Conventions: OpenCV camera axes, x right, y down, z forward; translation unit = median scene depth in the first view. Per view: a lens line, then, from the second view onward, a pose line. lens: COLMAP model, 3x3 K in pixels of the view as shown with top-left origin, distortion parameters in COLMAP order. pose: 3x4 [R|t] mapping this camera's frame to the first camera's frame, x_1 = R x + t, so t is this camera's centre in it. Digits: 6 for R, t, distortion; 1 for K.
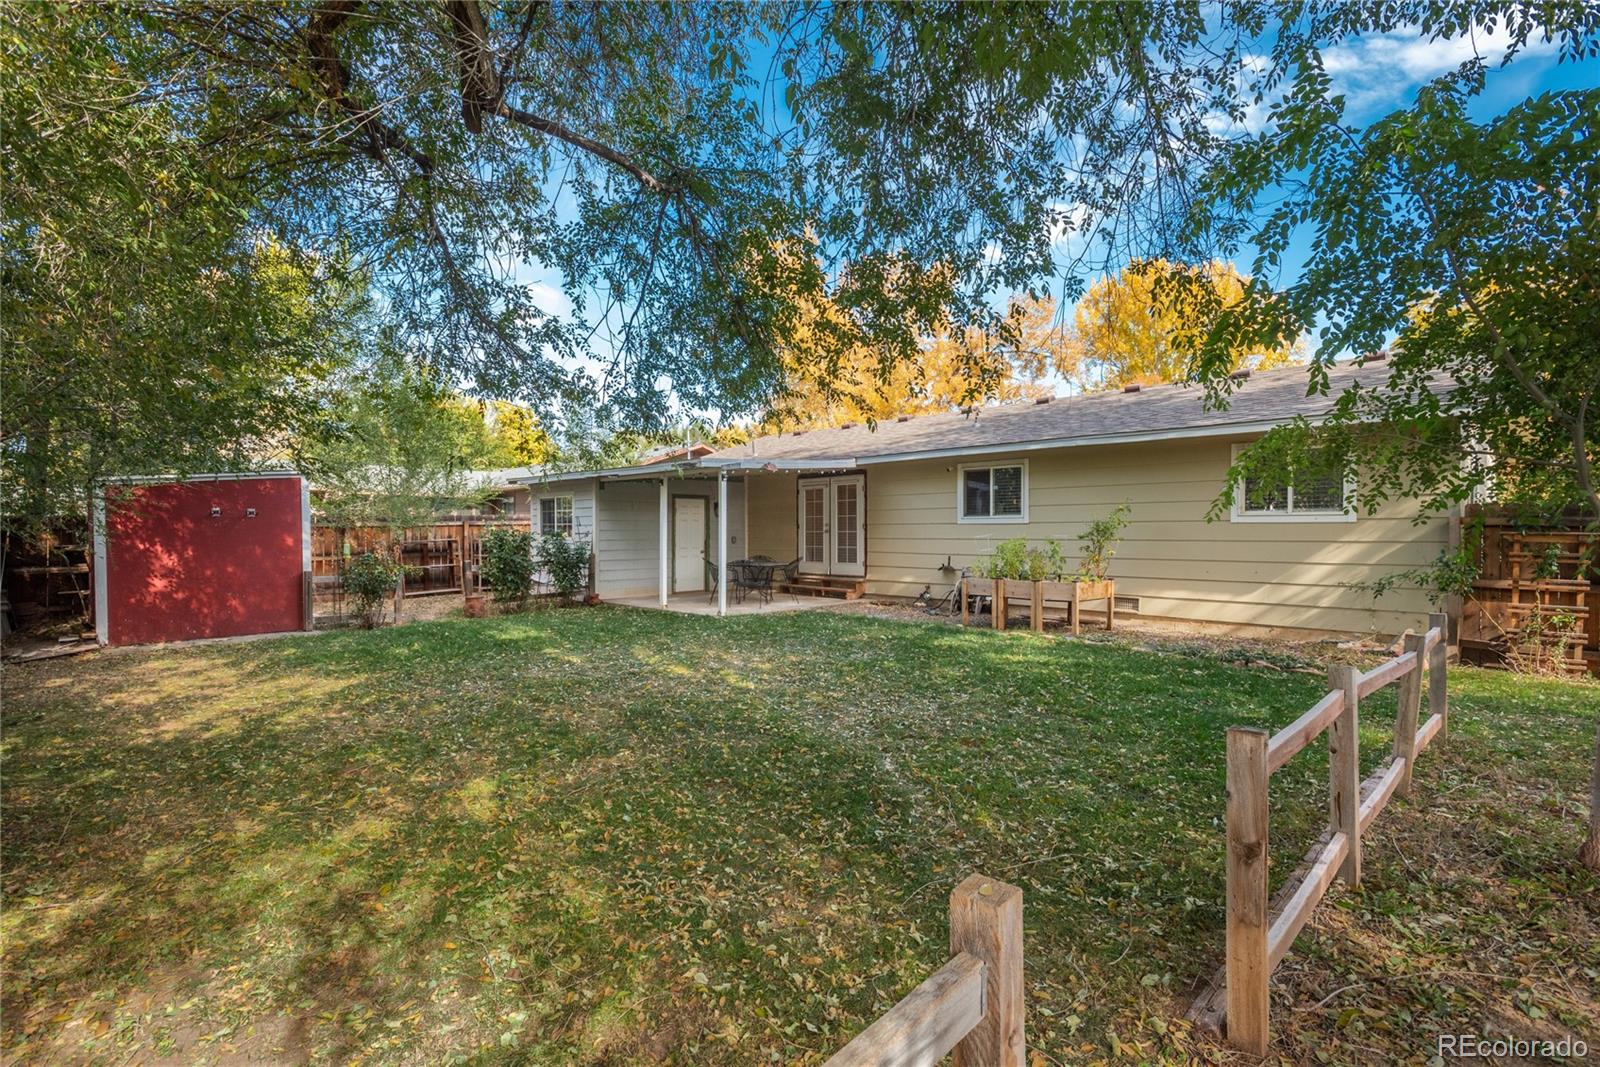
lens RADIAL K [[707.4, 0, 820.0], [0, 707.4, 535.4], [0, 0, 1]] dist [0.002618, -0.000050]
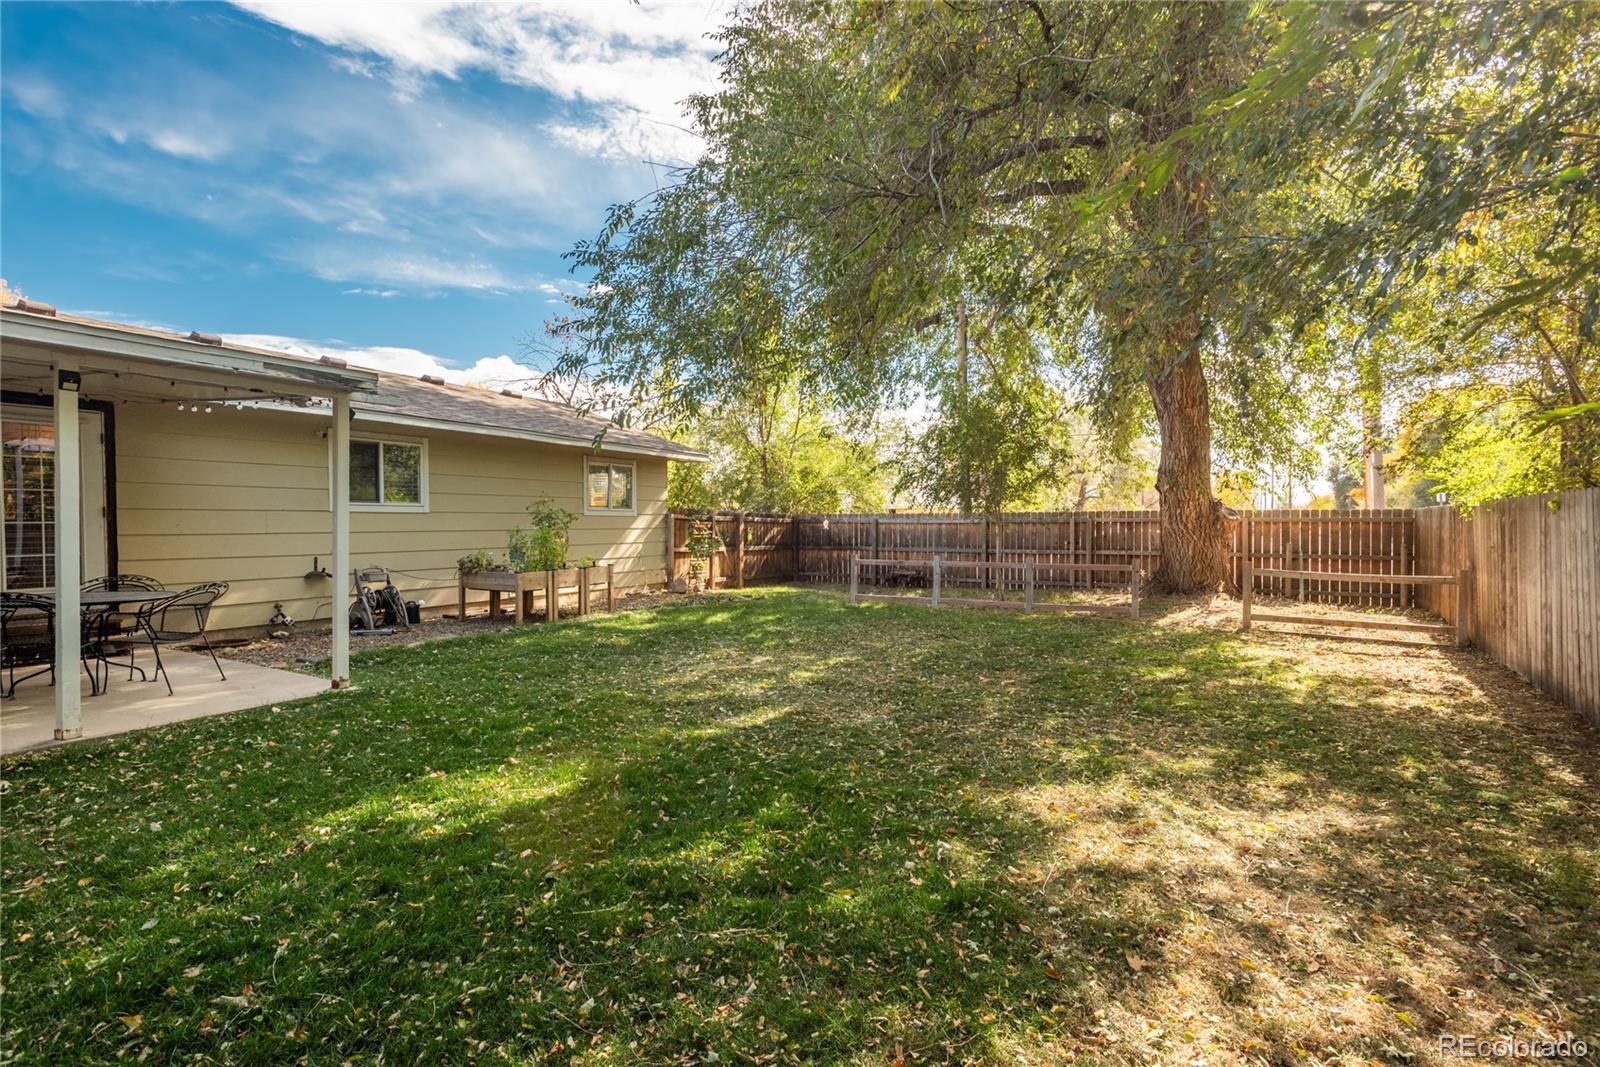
lens RADIAL K [[751.0, 0, 800.0], [0, 751.0, 533.5], [0, 0, 1]] dist [0.014447, -0.000789]
pose [[-0.230669, -0.012690, 0.972949, -0.681029], [0.008471, 0.999851, 0.015049, -0.001631], [-0.972995, 0.011713, -0.230527, 0.731152]]
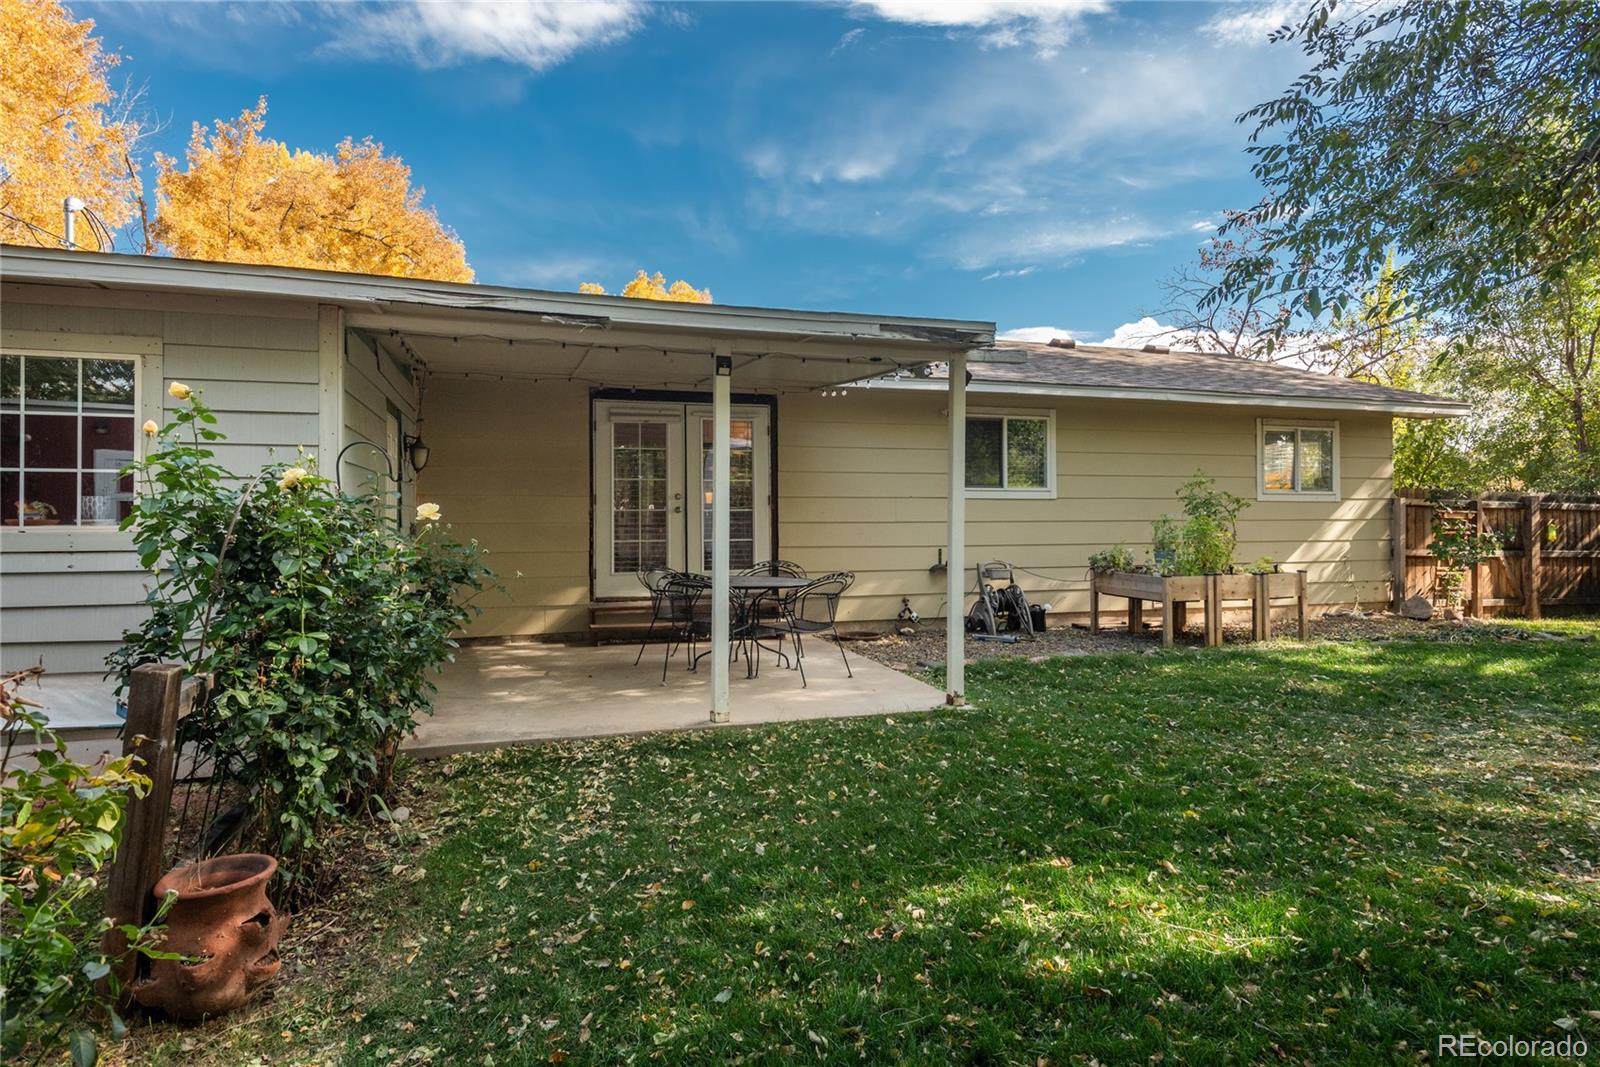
lens RADIAL K [[892.6, 0, 796.4], [0, 892.6, 505.9], [0, 0, 1]] dist [0.017065, -0.000613]
pose [[0.489169, 0.010564, 0.872125, -0.601239], [0.007040, 0.999846, -0.016060, 0.002797], [-0.872161, 0.013996, 0.489019, 0.746305]]
